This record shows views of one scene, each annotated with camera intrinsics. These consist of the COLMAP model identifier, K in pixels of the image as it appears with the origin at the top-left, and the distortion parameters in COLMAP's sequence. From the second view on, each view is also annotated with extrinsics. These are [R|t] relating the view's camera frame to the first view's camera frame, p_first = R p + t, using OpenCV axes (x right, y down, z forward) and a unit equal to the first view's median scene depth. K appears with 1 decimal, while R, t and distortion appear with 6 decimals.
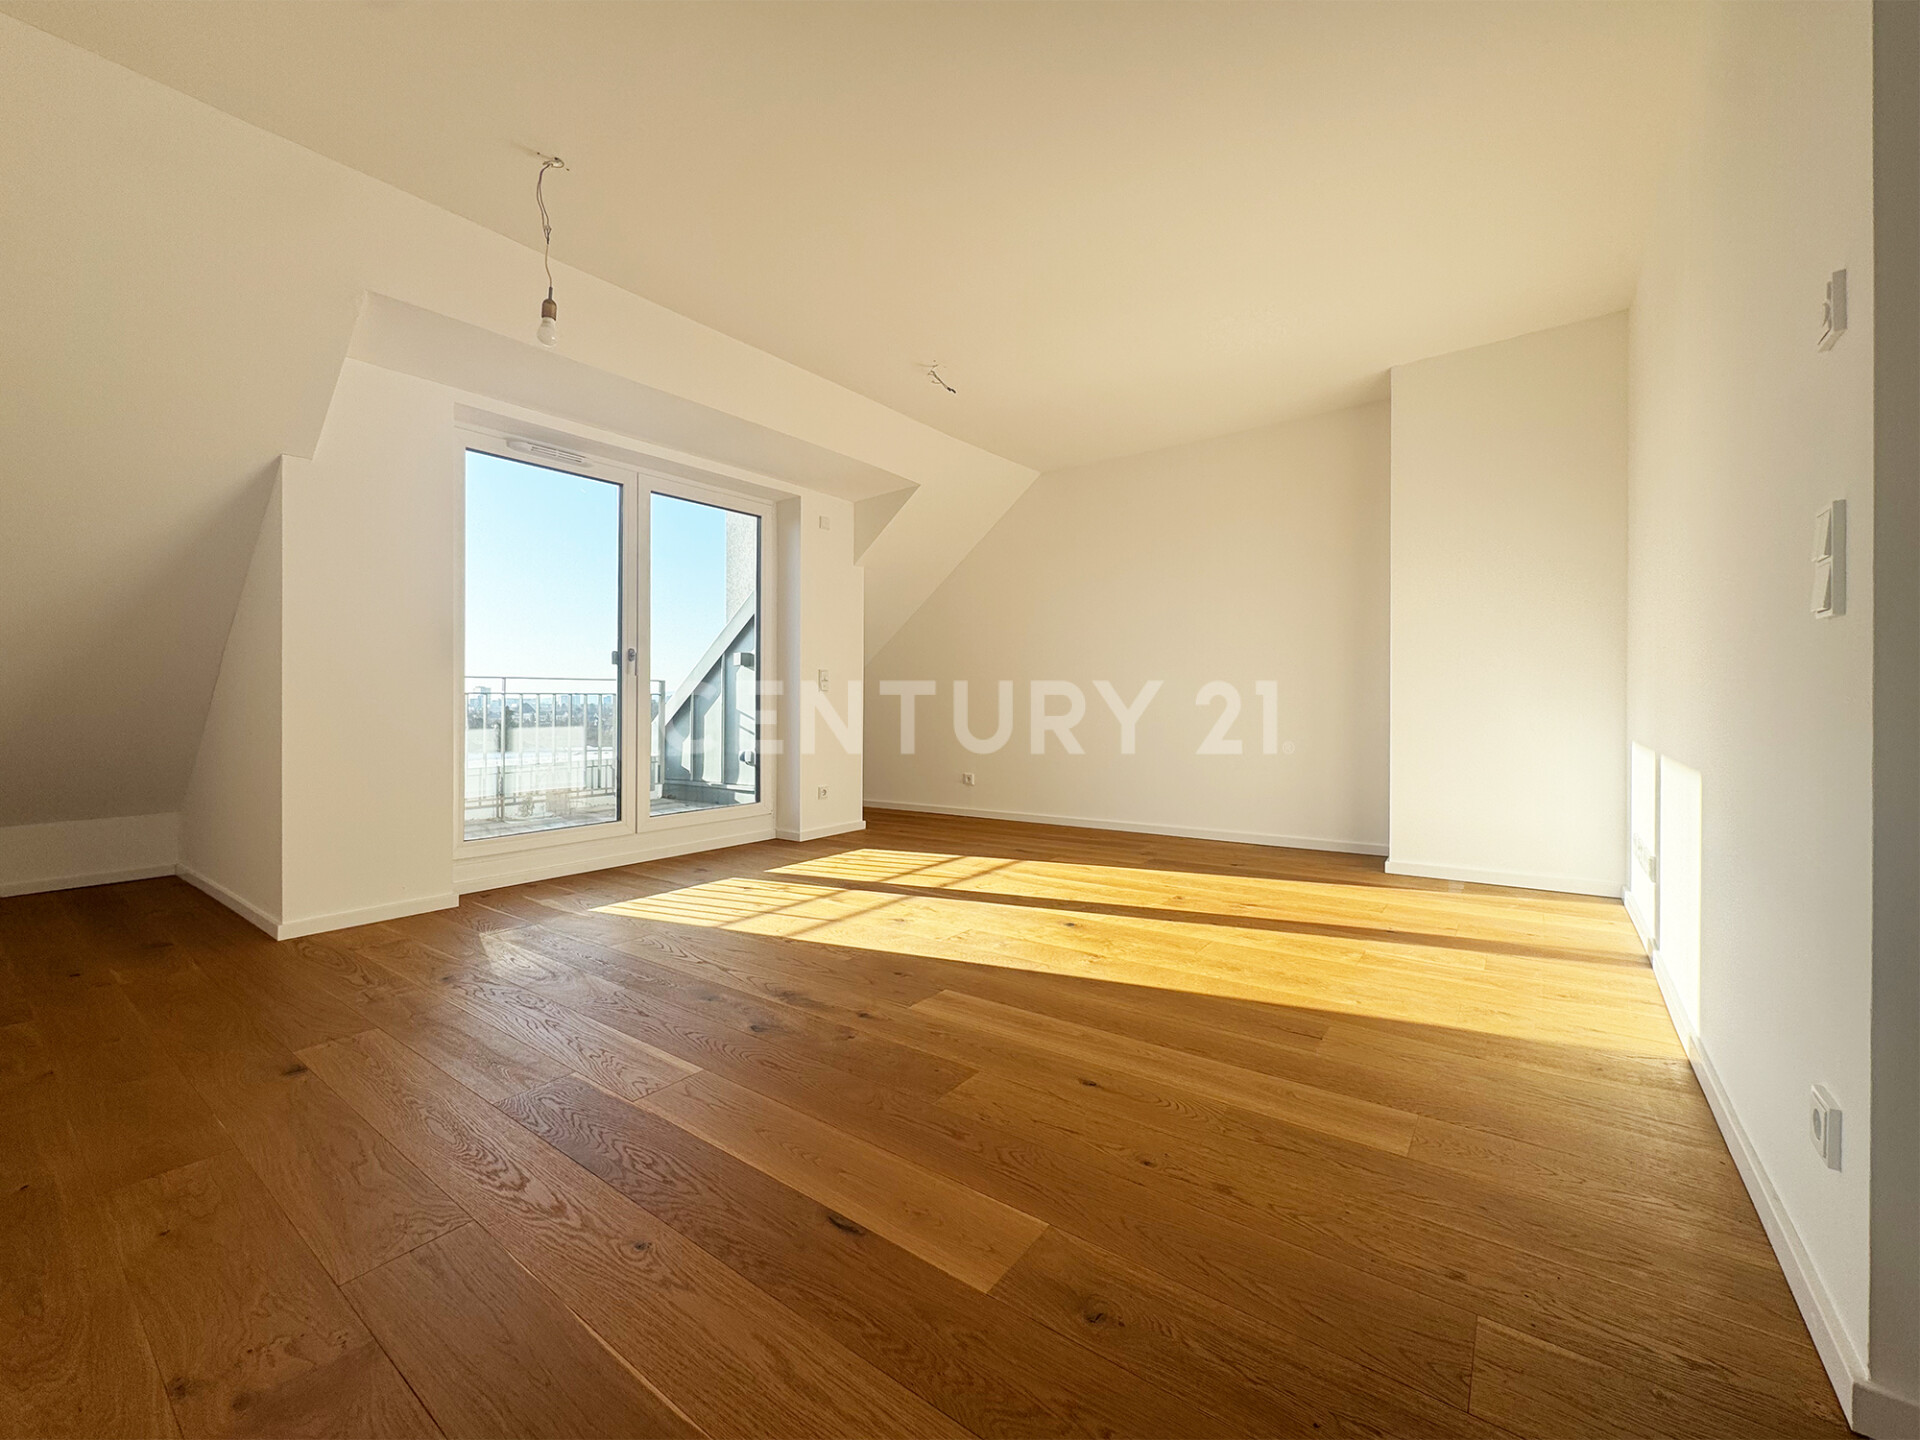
lens RADIAL K [[770.9, 0, 960.0], [0, 770.9, 720.0], [0, 0, 1]] dist [-0.012179, -0.000055]
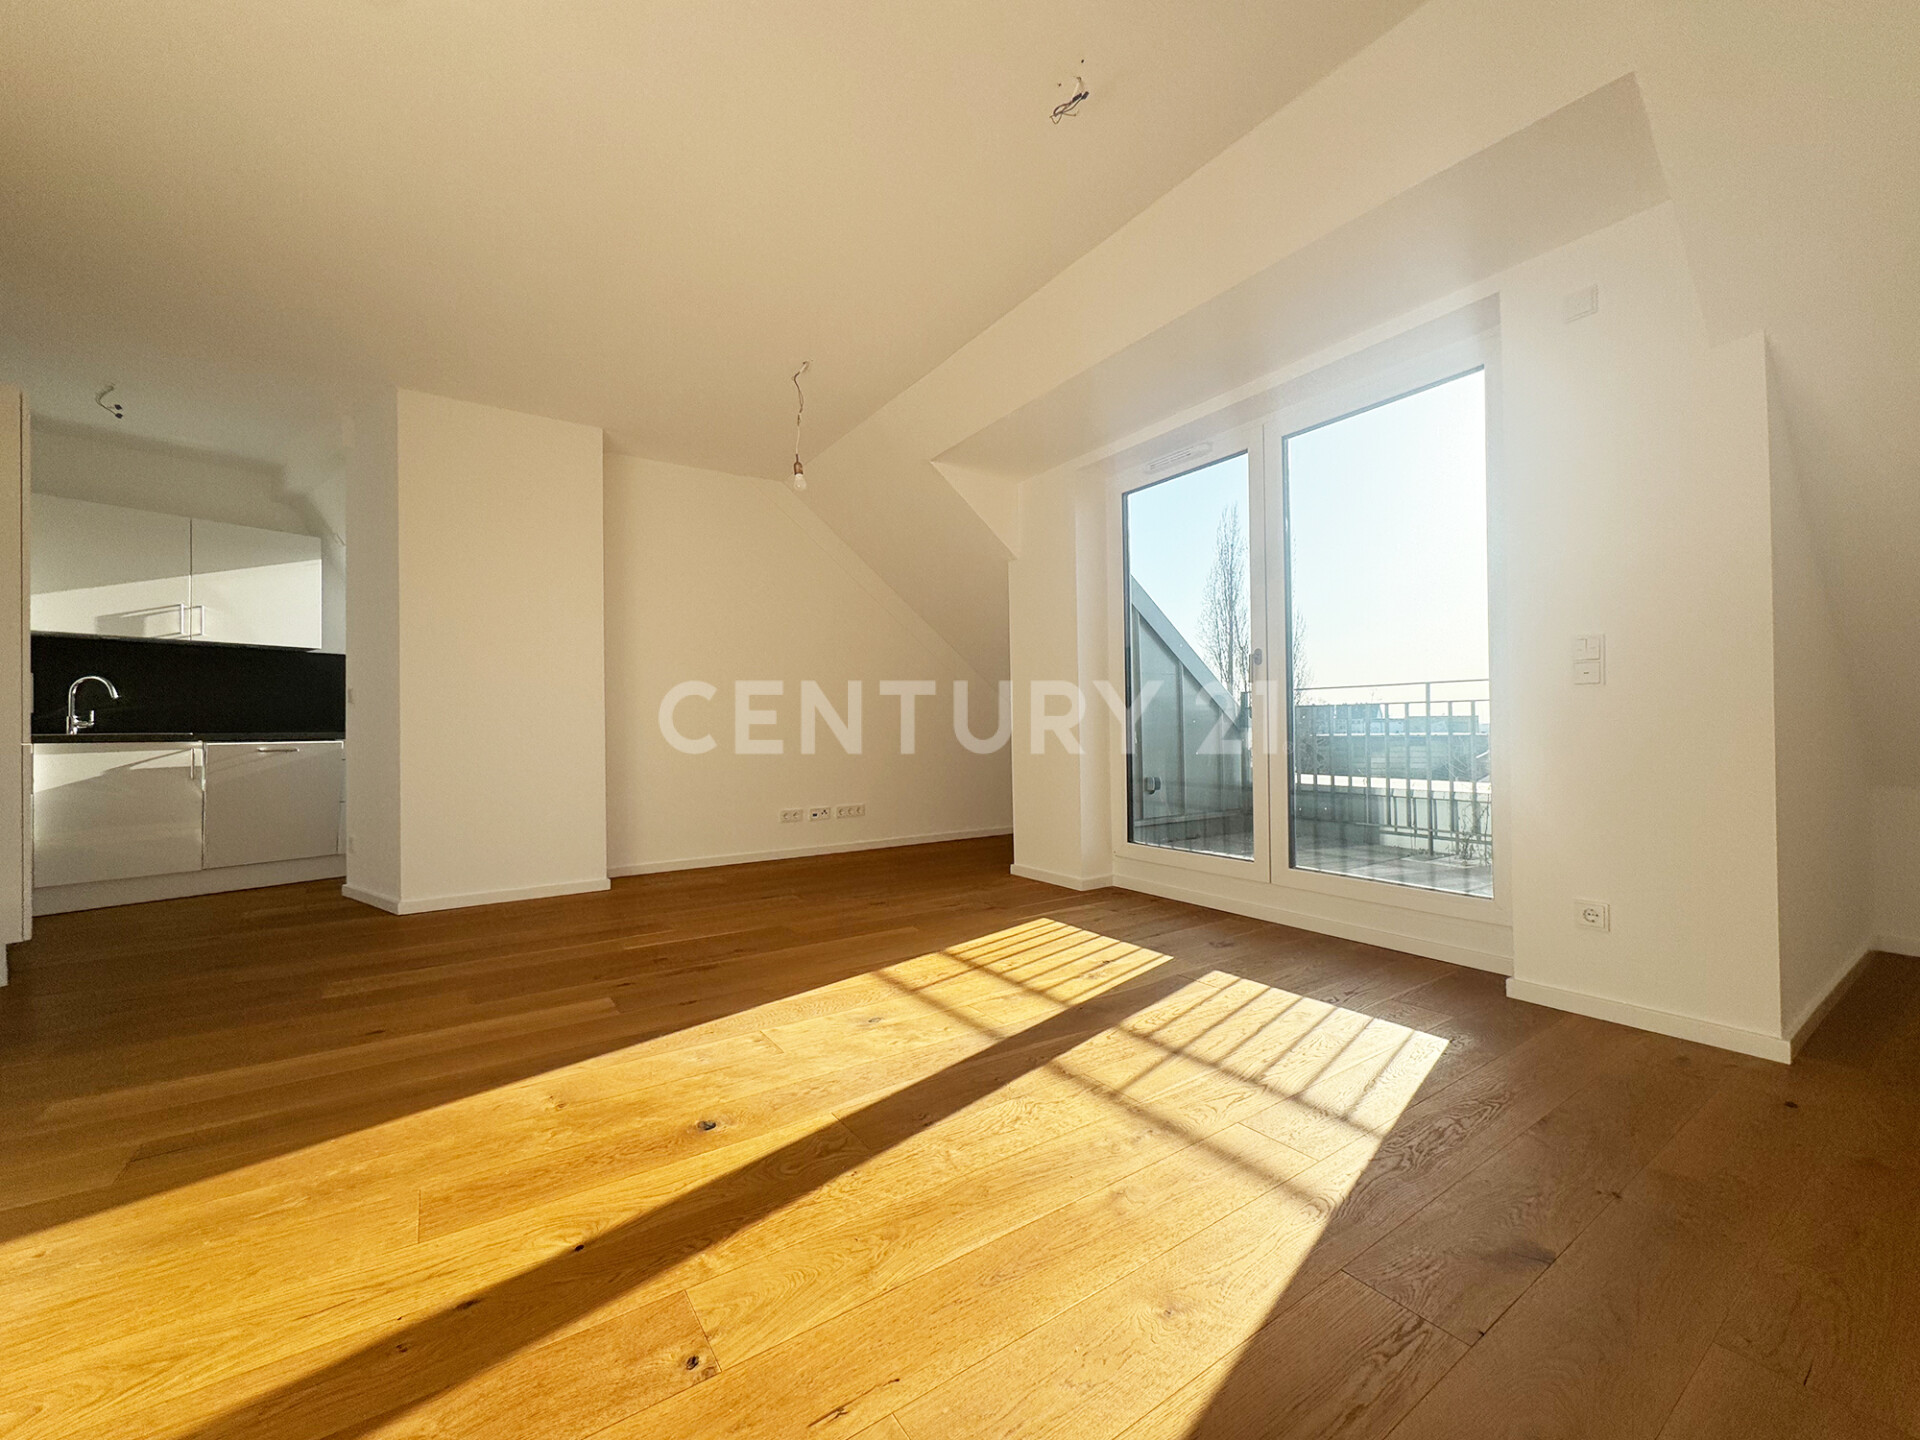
lens RADIAL K [[770.9, 0, 960.0], [0, 770.9, 720.0], [0, 0, 1]] dist [-0.012179, -0.000055]
pose [[-0.324277, 0.006645, -0.945939, 0.600180], [-0.003567, 0.999960, 0.008247, -0.034620], [0.945956, 0.006048, -0.324240, 1.329258]]
